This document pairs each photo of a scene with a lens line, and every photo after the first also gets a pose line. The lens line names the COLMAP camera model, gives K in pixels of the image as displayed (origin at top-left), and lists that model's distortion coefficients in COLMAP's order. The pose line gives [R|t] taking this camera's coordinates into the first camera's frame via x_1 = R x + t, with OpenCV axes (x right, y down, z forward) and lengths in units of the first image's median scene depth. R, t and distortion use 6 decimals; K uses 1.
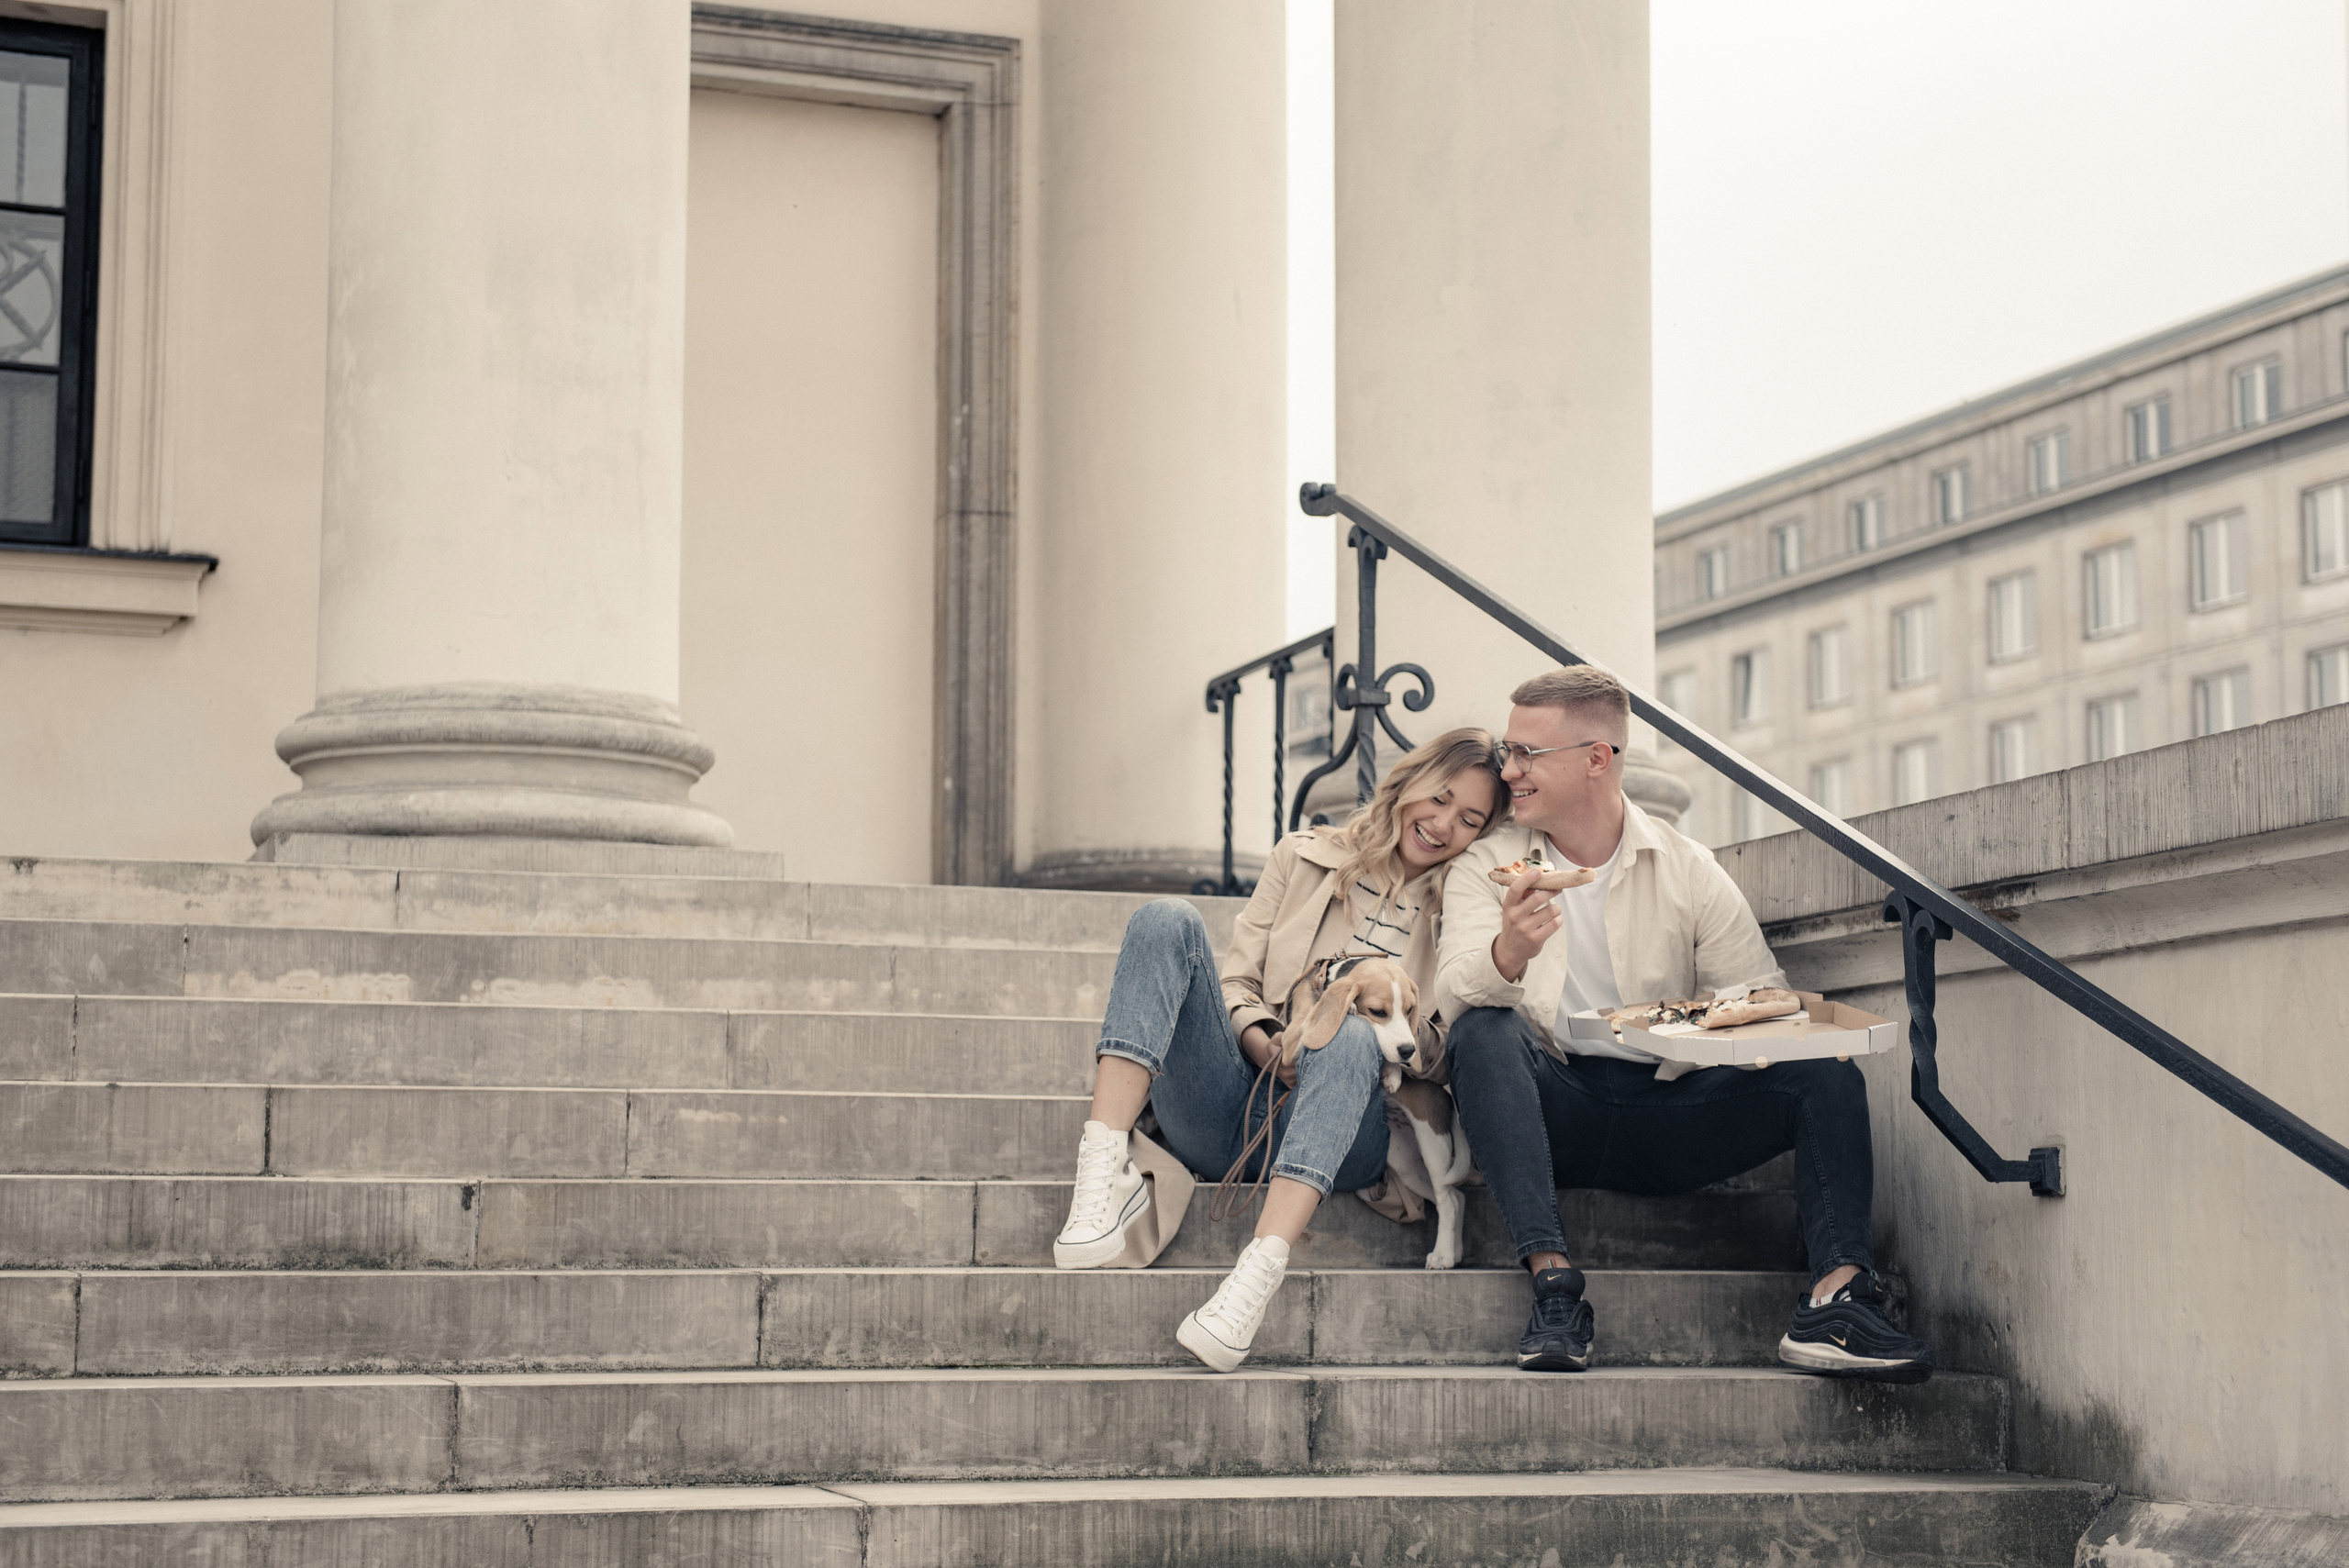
lens RADIAL K [[3940.0, 0, 1195.6], [0, 3940.0, 752.9], [0, 0, 1]] dist [0.137379, -0.159524]
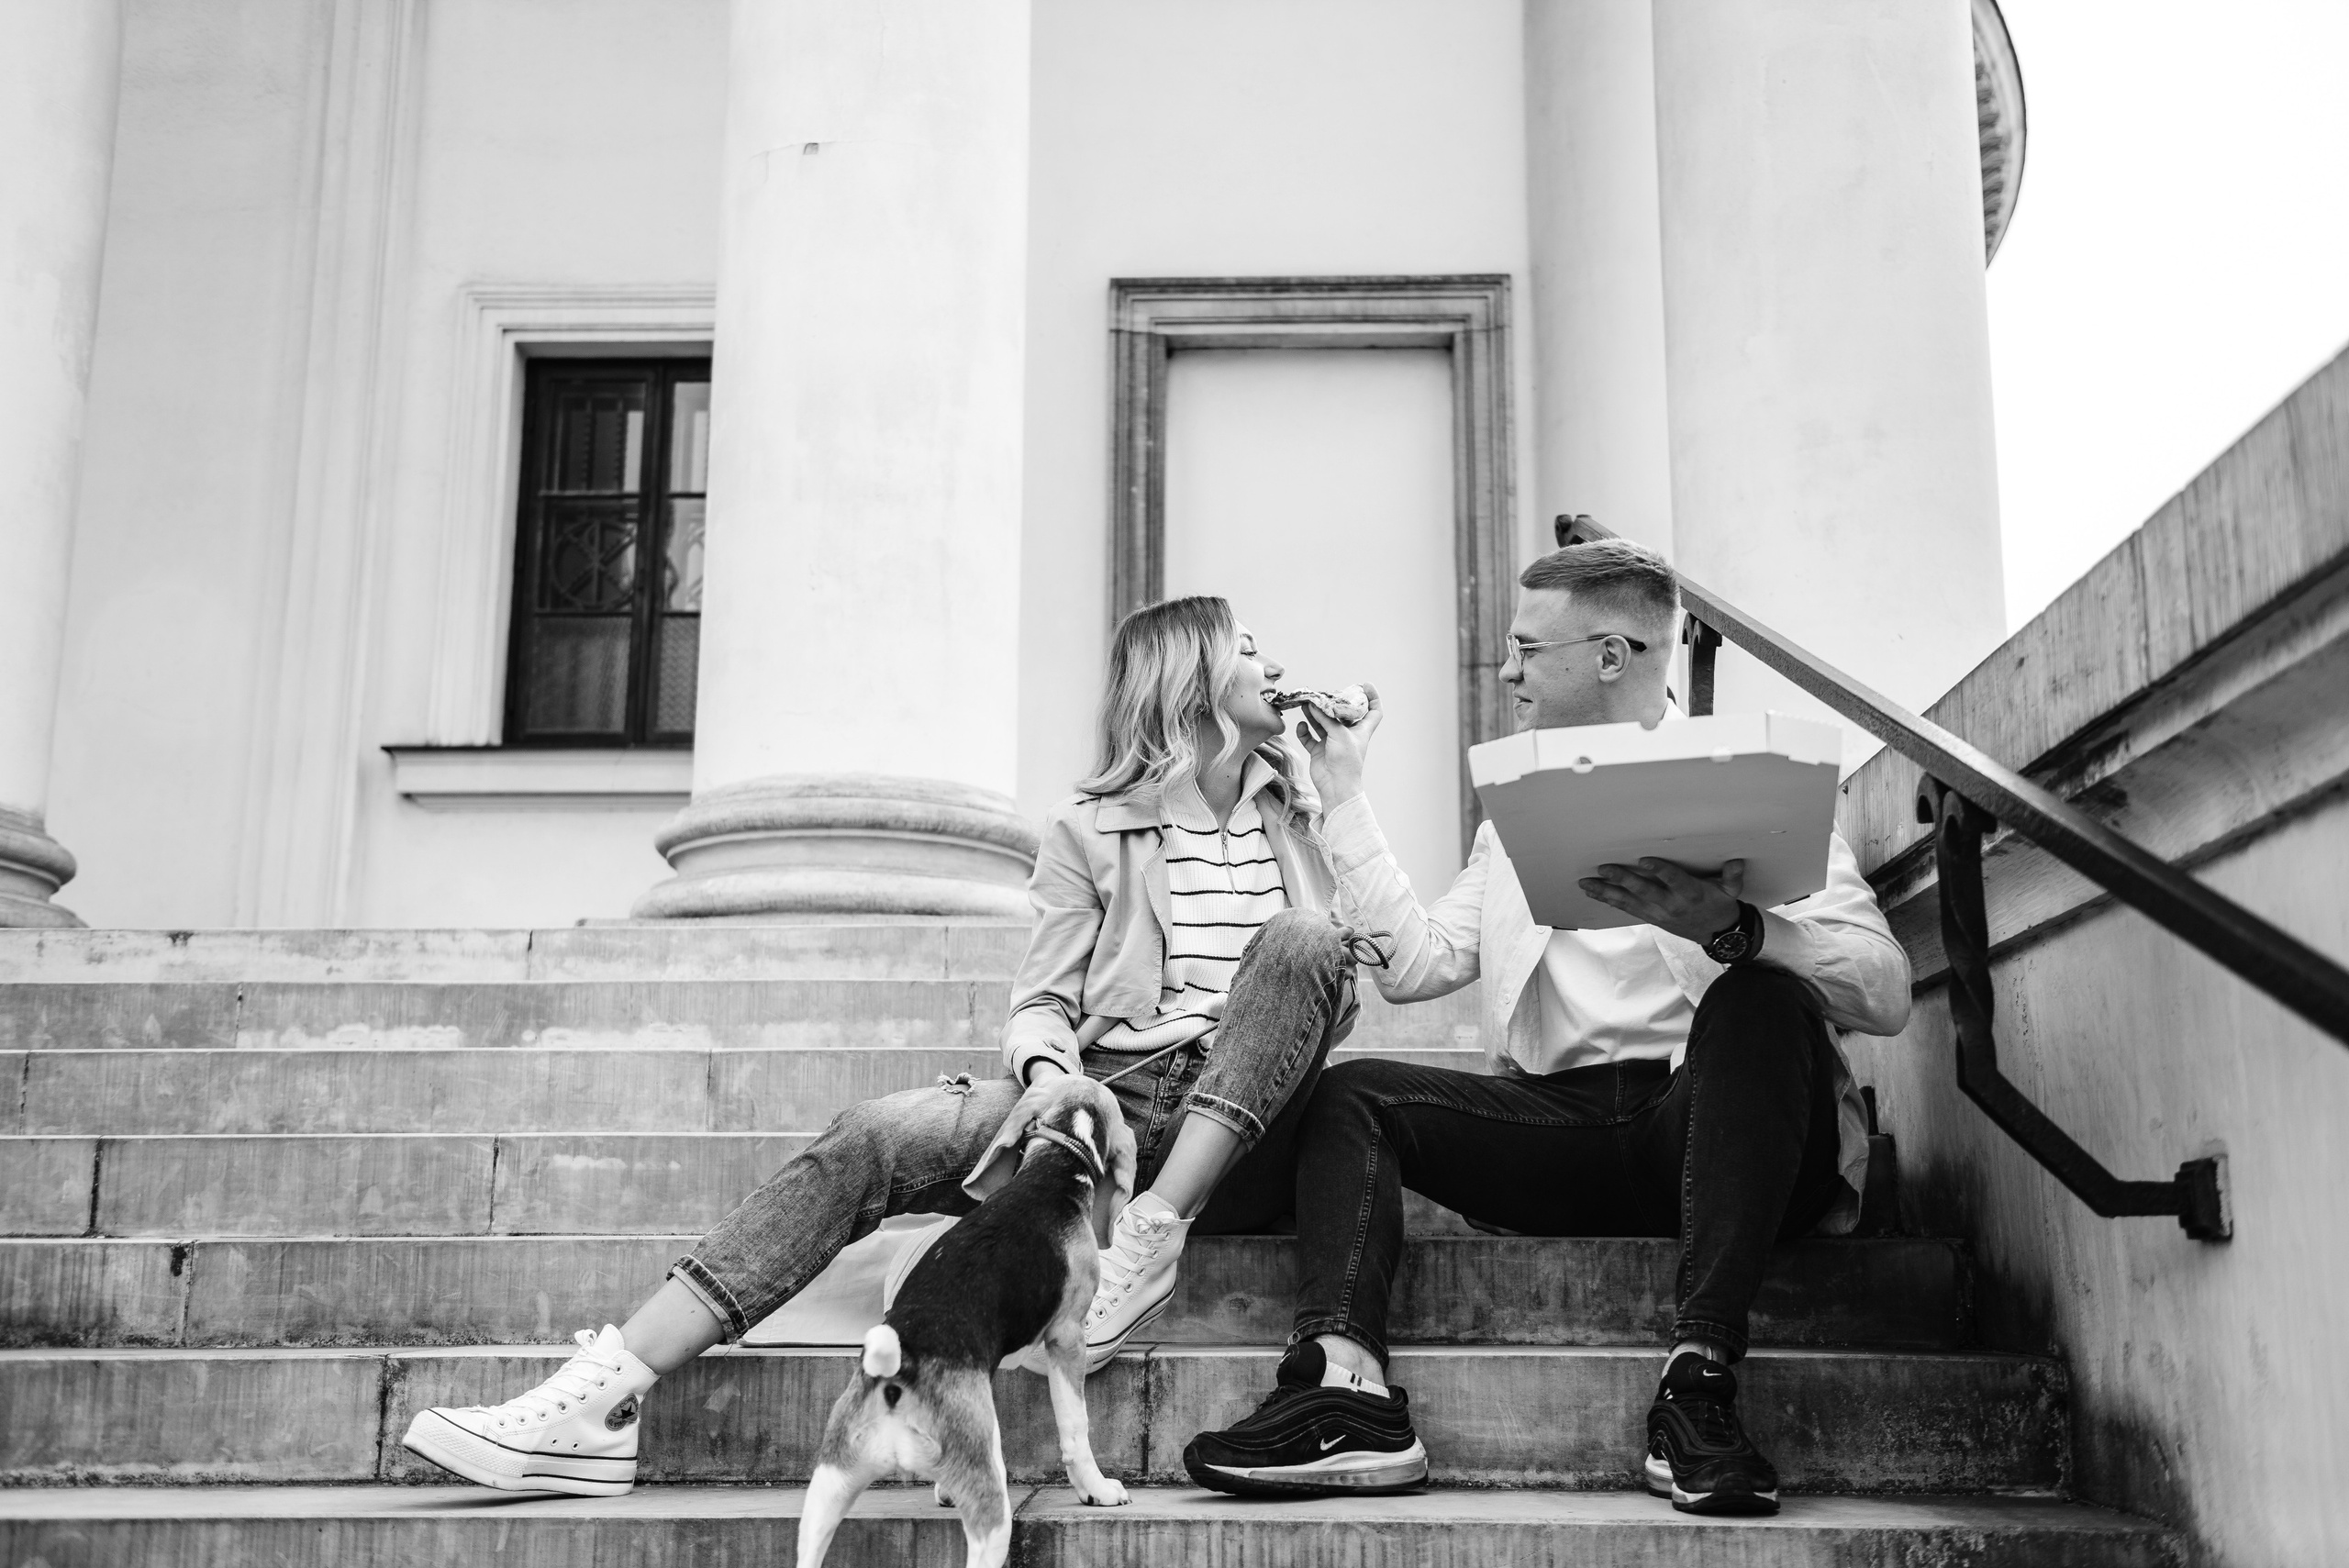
lens RADIAL K [[2397.7, 0, 1174.5], [0, 2397.7, 784.0], [0, 0, 1]] dist [0.033792, 0.016792]
pose [[0.933951, -0.076120, -0.349200, 0.191884], [0.046647, 0.994660, -0.092061, 0.065067], [0.354343, 0.069692, 0.932515, 0.558762]]
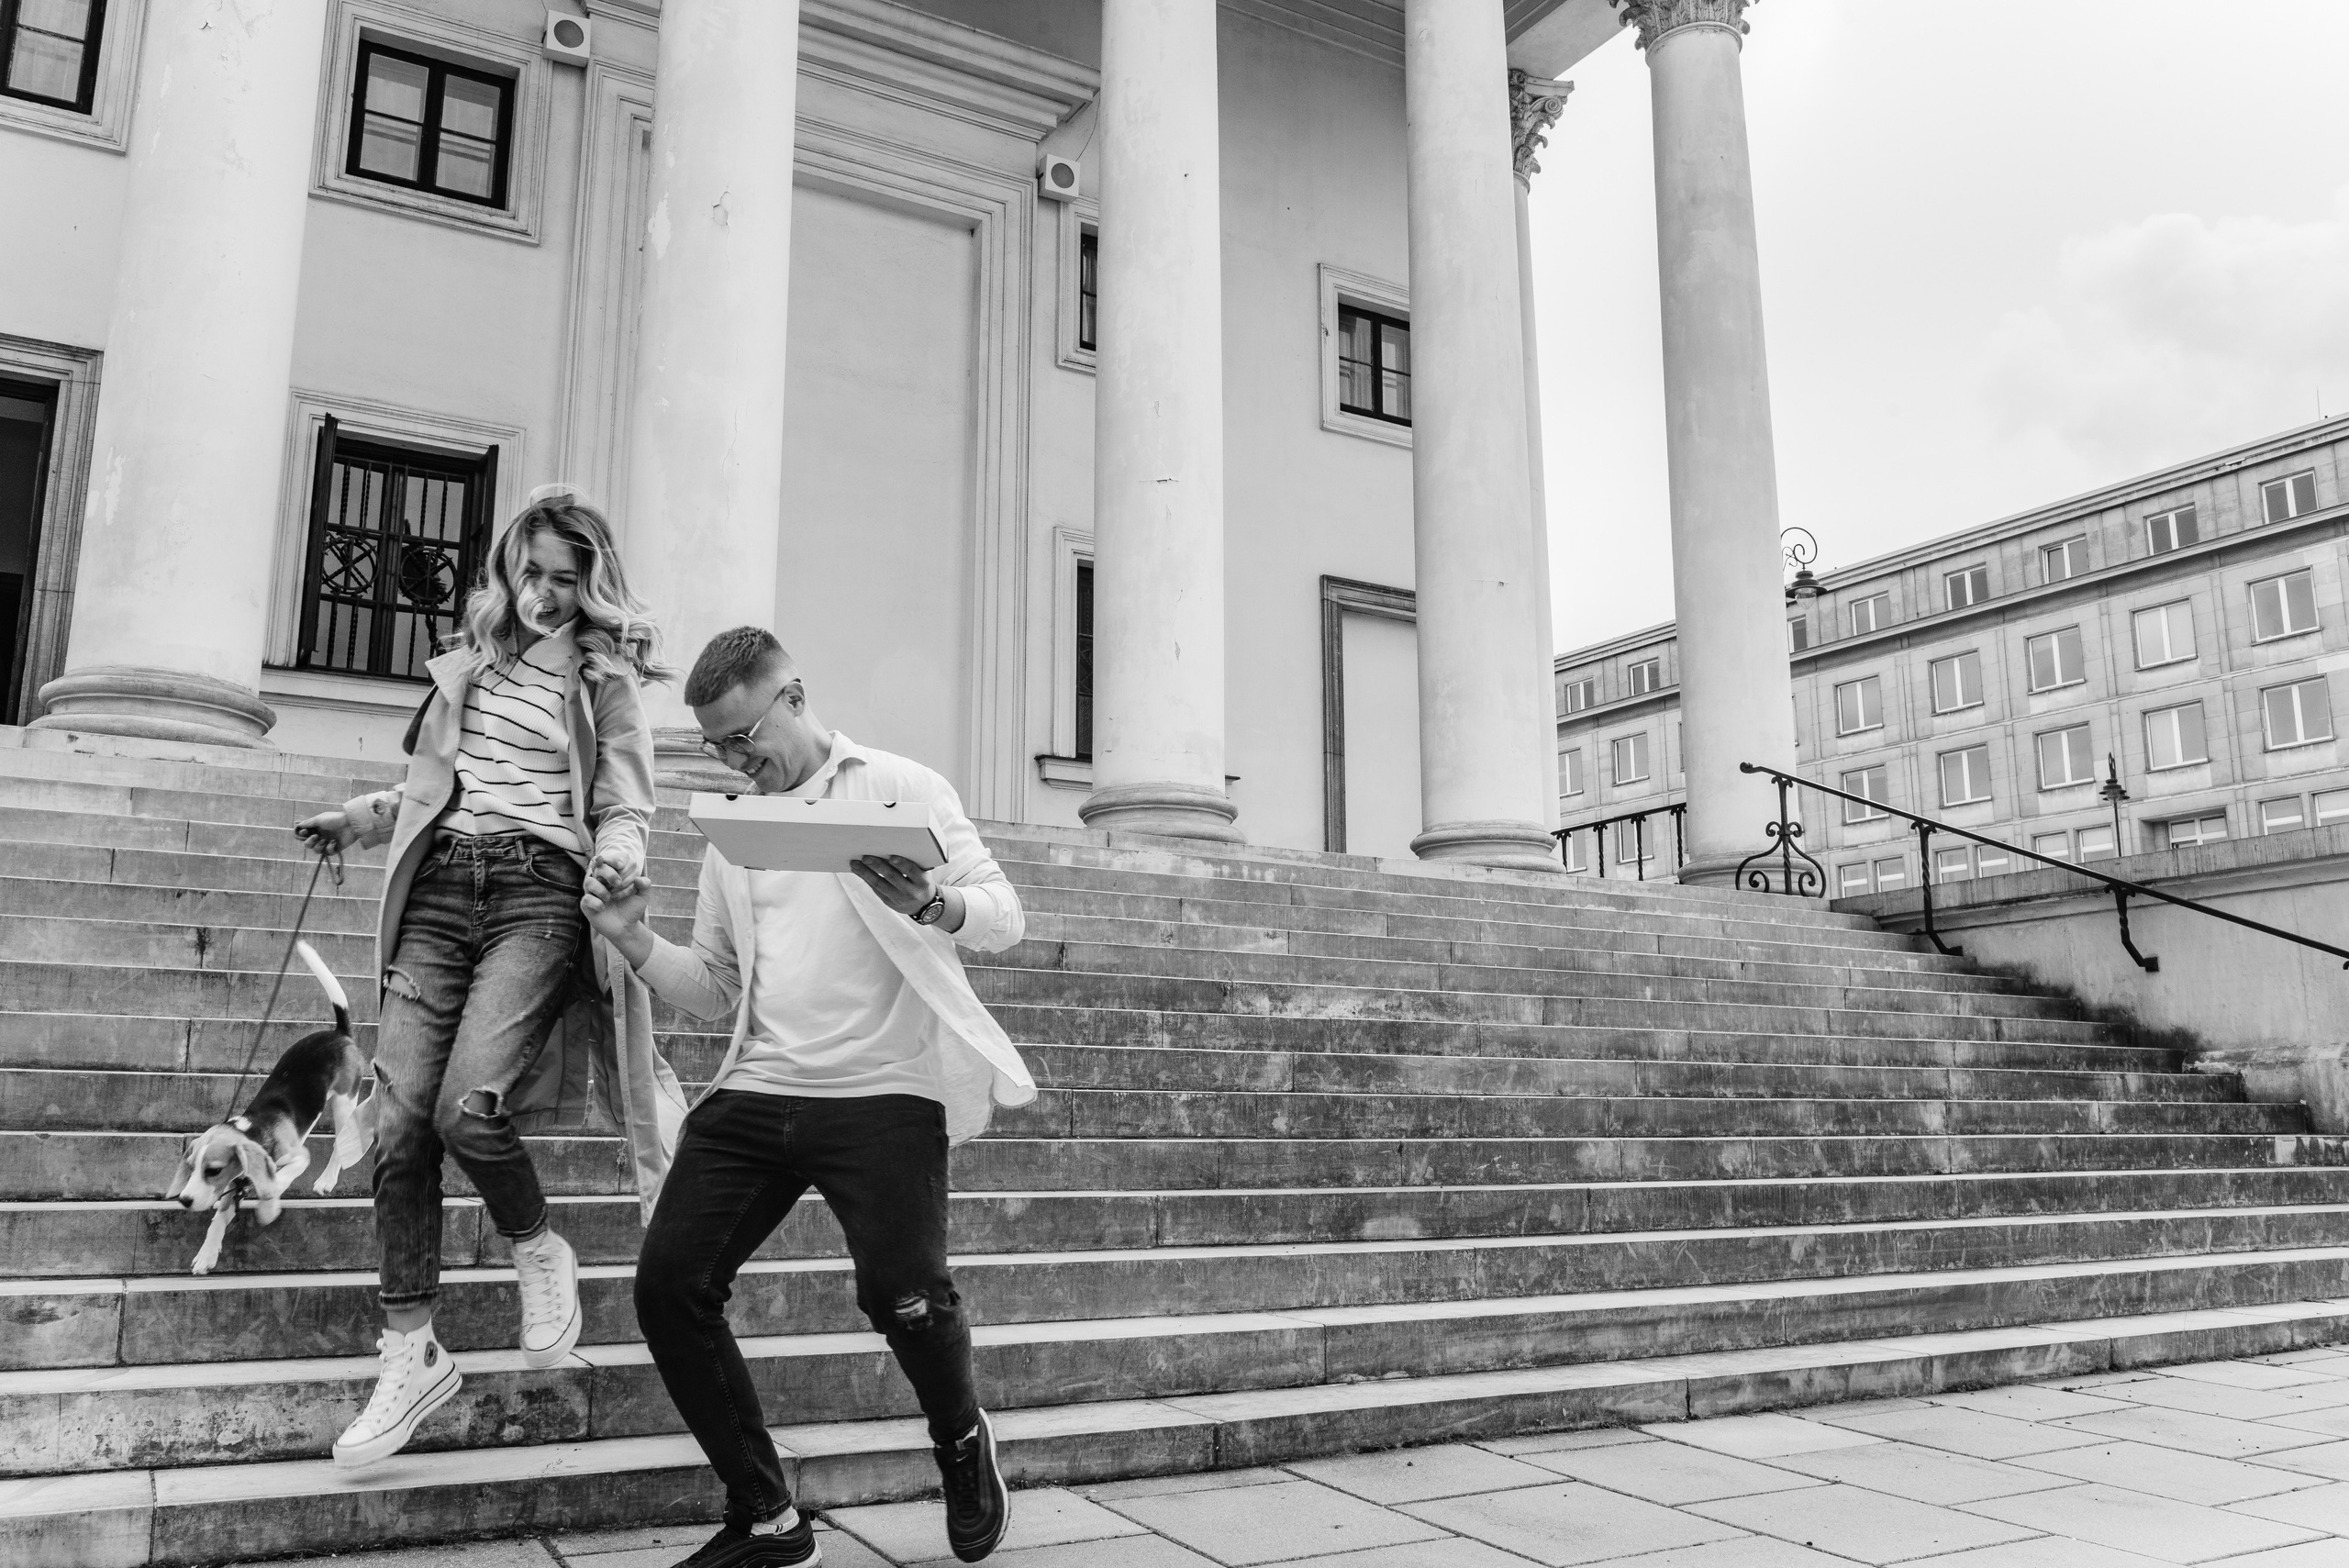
lens RADIAL K [[1851.3, 0, 1174.5], [0, 1851.3, 784.0], [0, 0, 1]] dist [-0.027629, -0.004822]
pose [[0.982075, 0.033185, 0.185548, -0.899243], [-0.021616, 0.997714, -0.064032, 0.065834], [-0.187249, 0.058874, 0.980547, -0.420693]]
